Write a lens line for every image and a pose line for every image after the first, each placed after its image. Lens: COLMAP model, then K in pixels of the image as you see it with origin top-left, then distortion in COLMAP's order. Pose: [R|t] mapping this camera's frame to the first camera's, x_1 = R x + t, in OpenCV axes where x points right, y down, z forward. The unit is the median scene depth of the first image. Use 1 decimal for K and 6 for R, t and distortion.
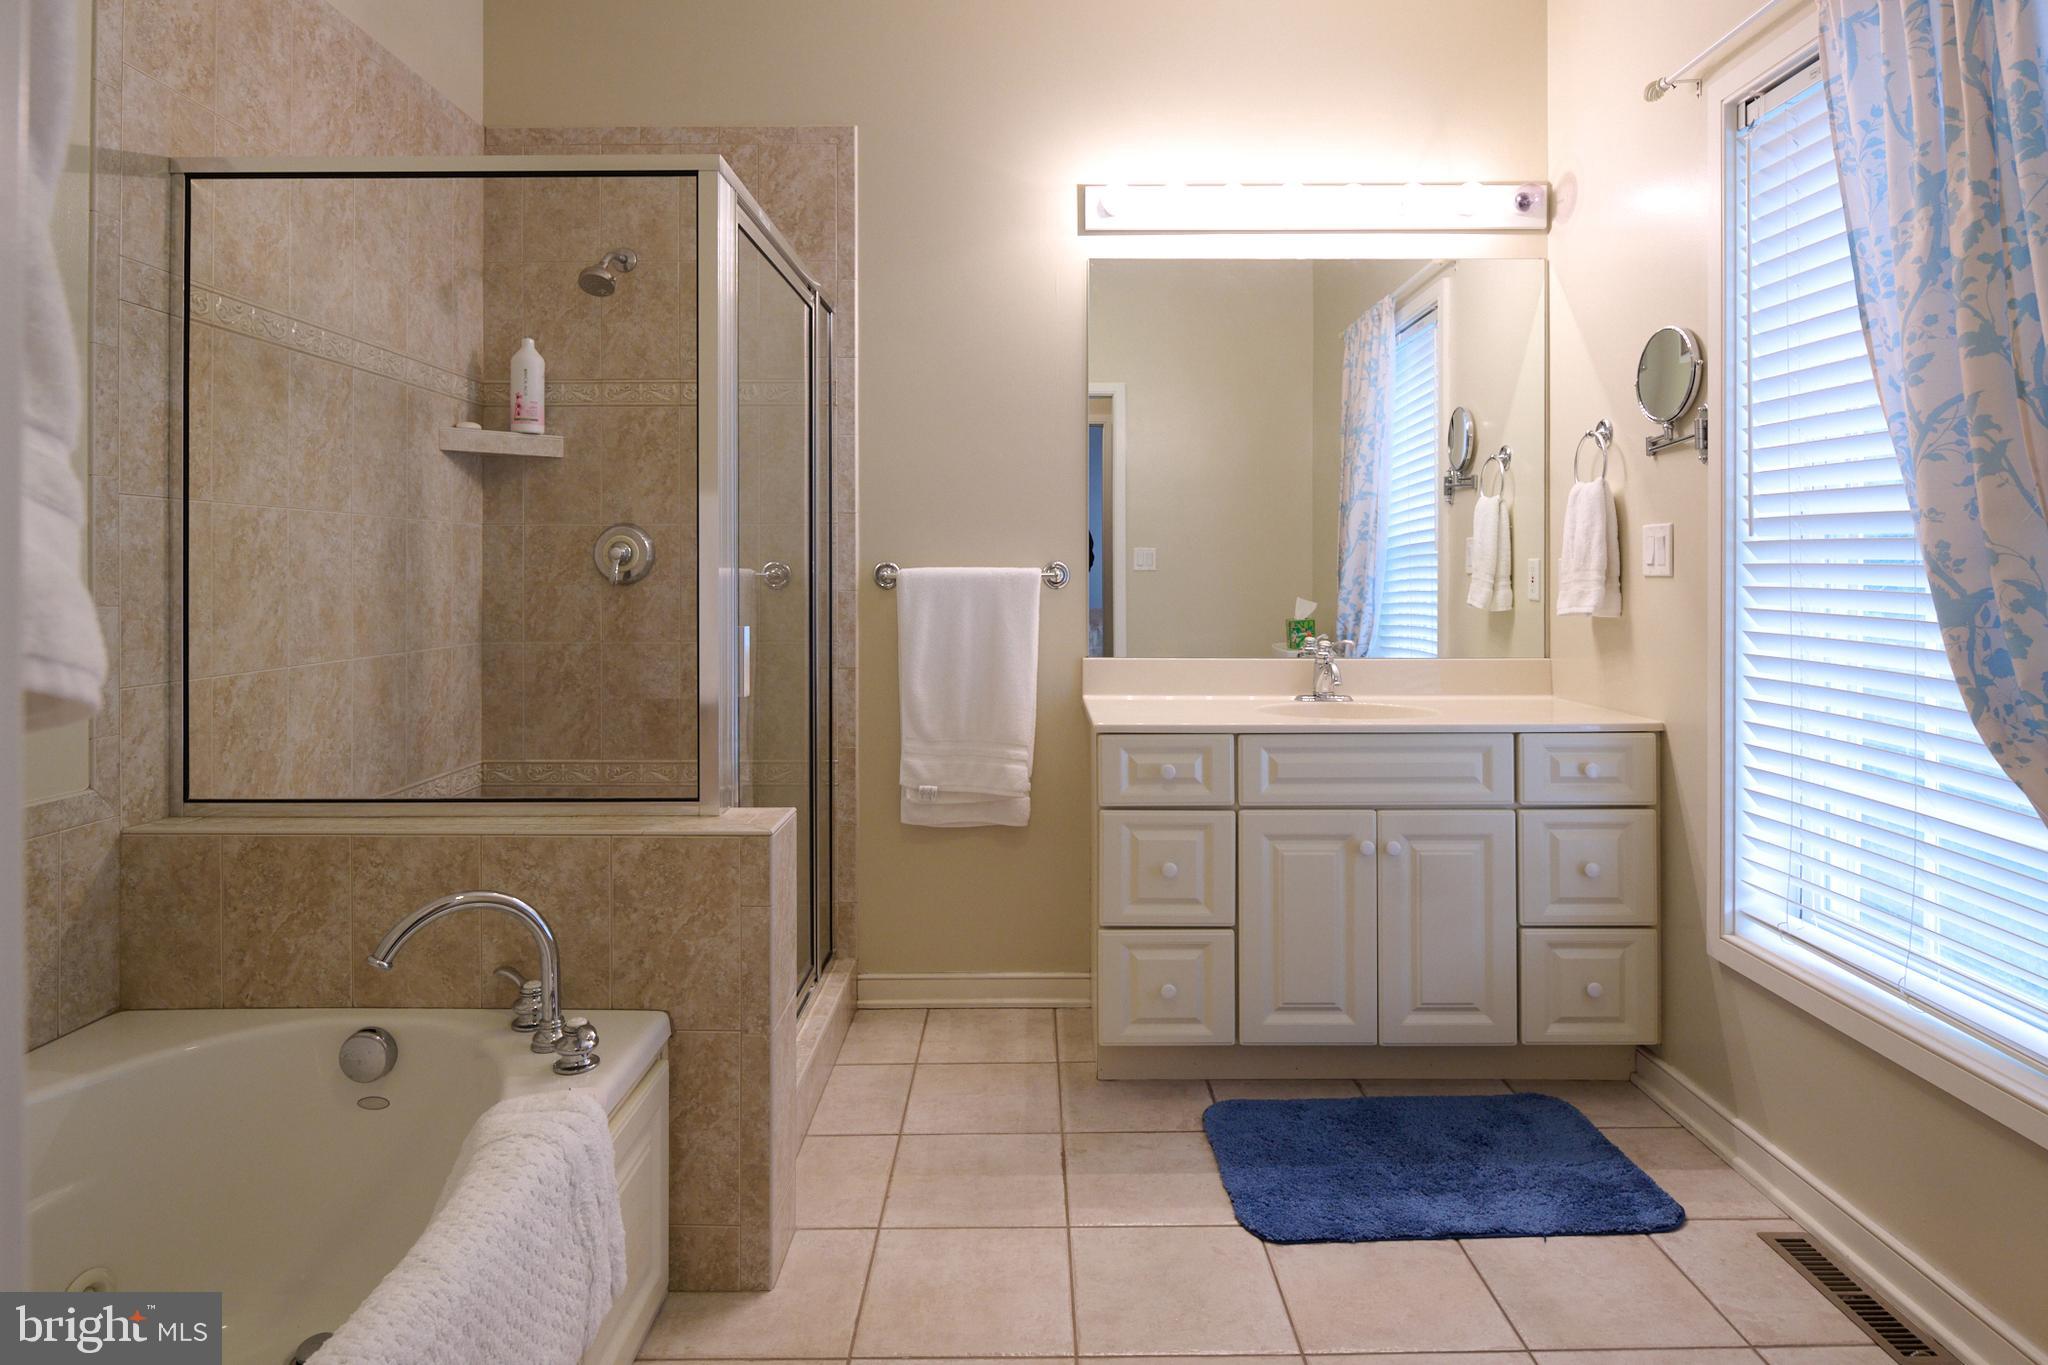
lens RADIAL K [[1138.5, 0, 1029.0], [0, 1138.5, 680.9], [0, 0, 1]] dist [-0.000345, -0.000134]
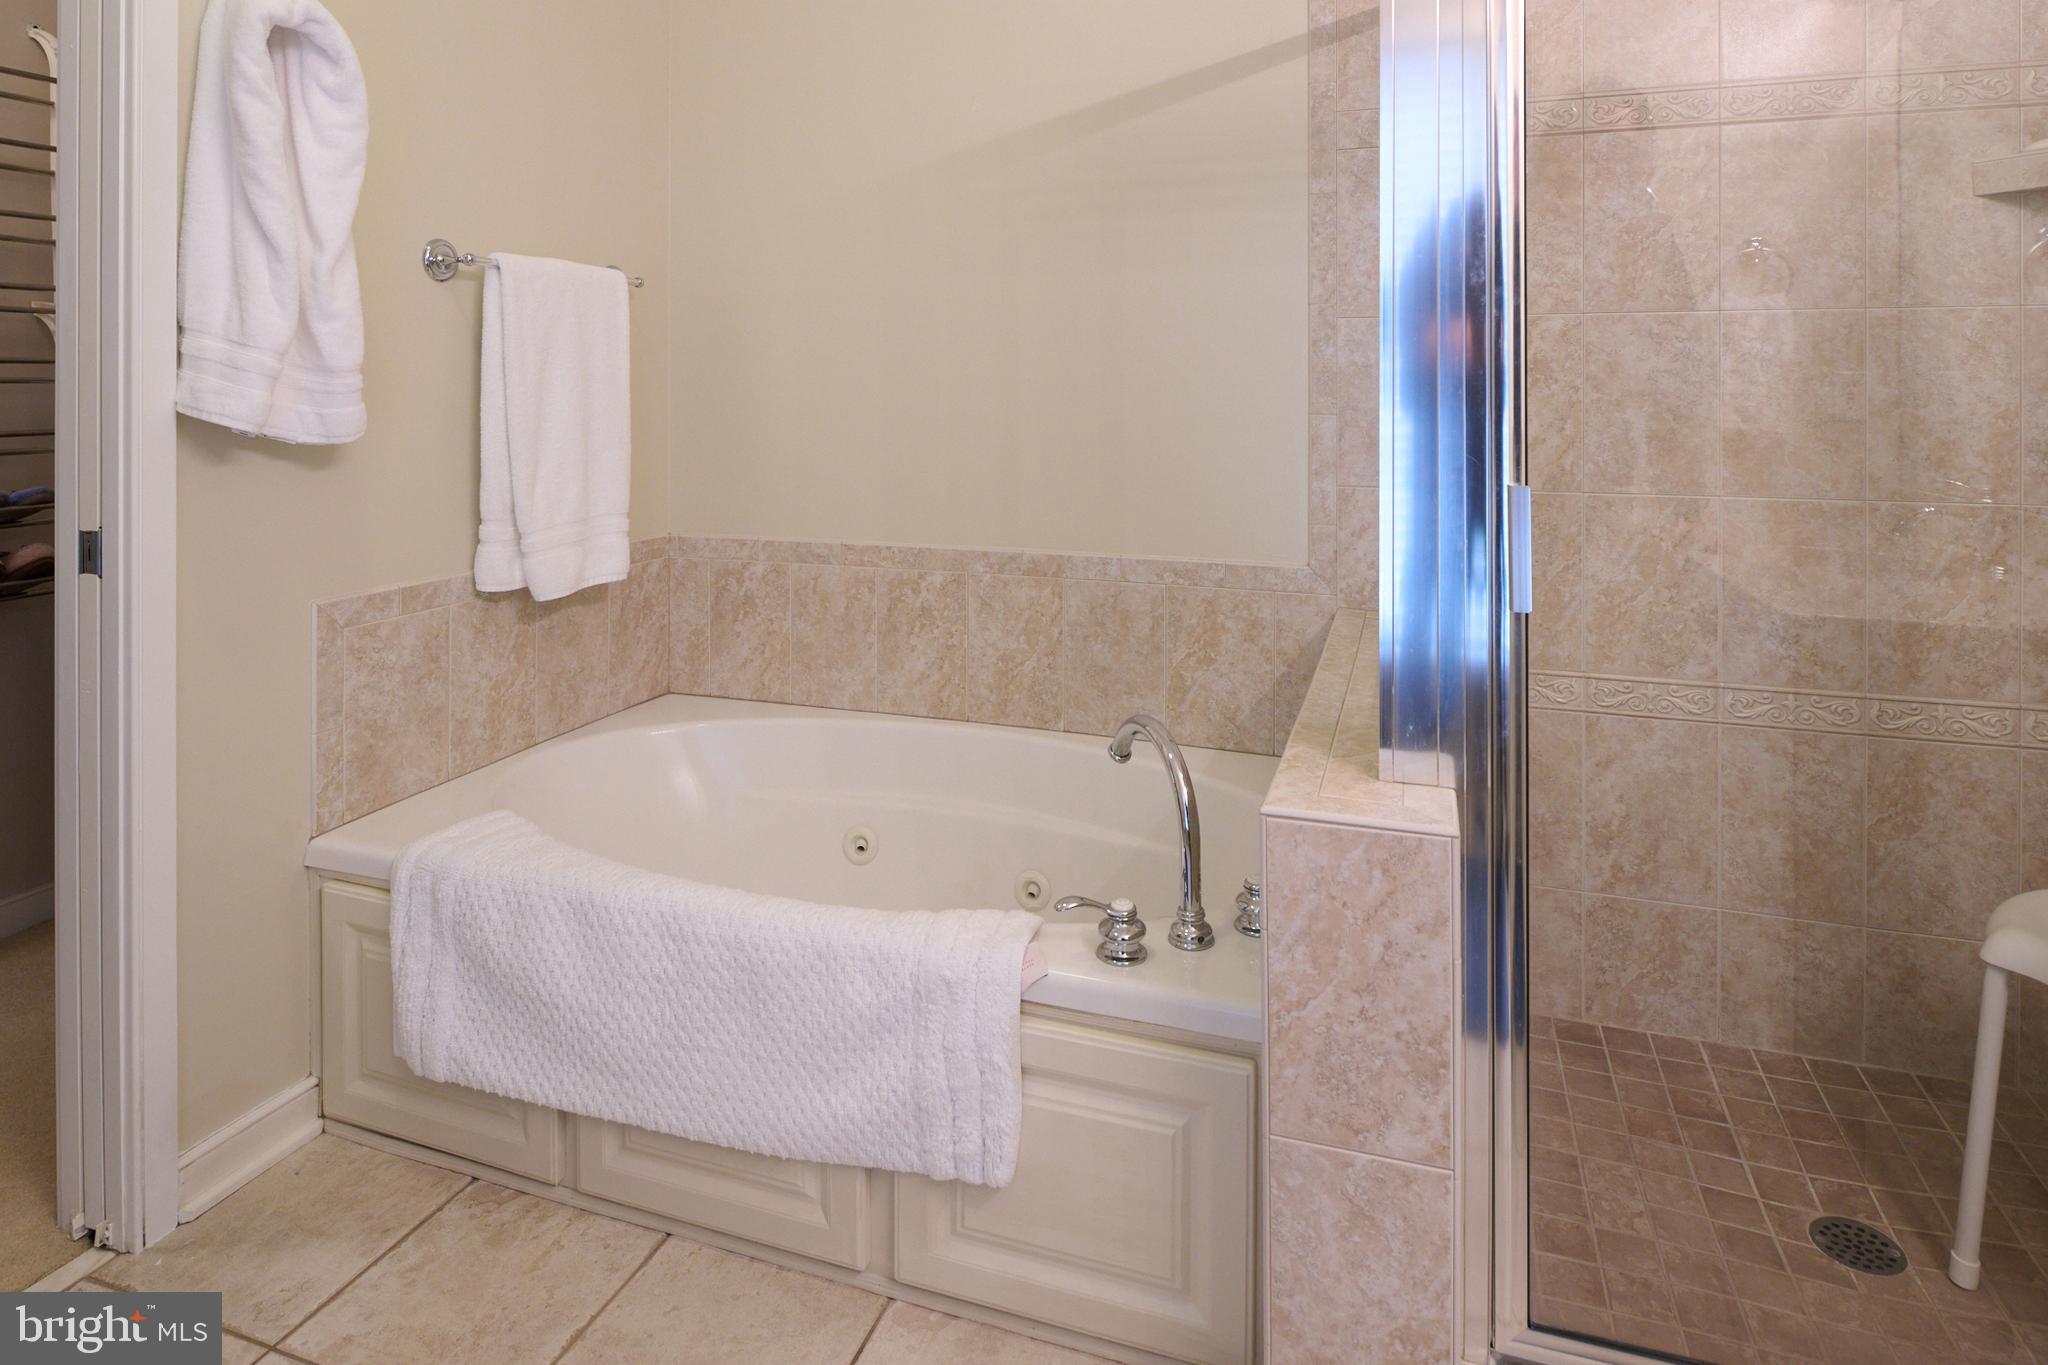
lens RADIAL K [[1138.5, 0, 1029.0], [0, 1138.5, 680.9], [0, 0, 1]] dist [-0.000345, -0.000134]
pose [[-0.304975, 0.067312, -0.949978, 0.457580], [-0.142254, 0.983089, 0.115327, 0.117799], [0.941676, 0.170310, -0.290243, 1.089118]]
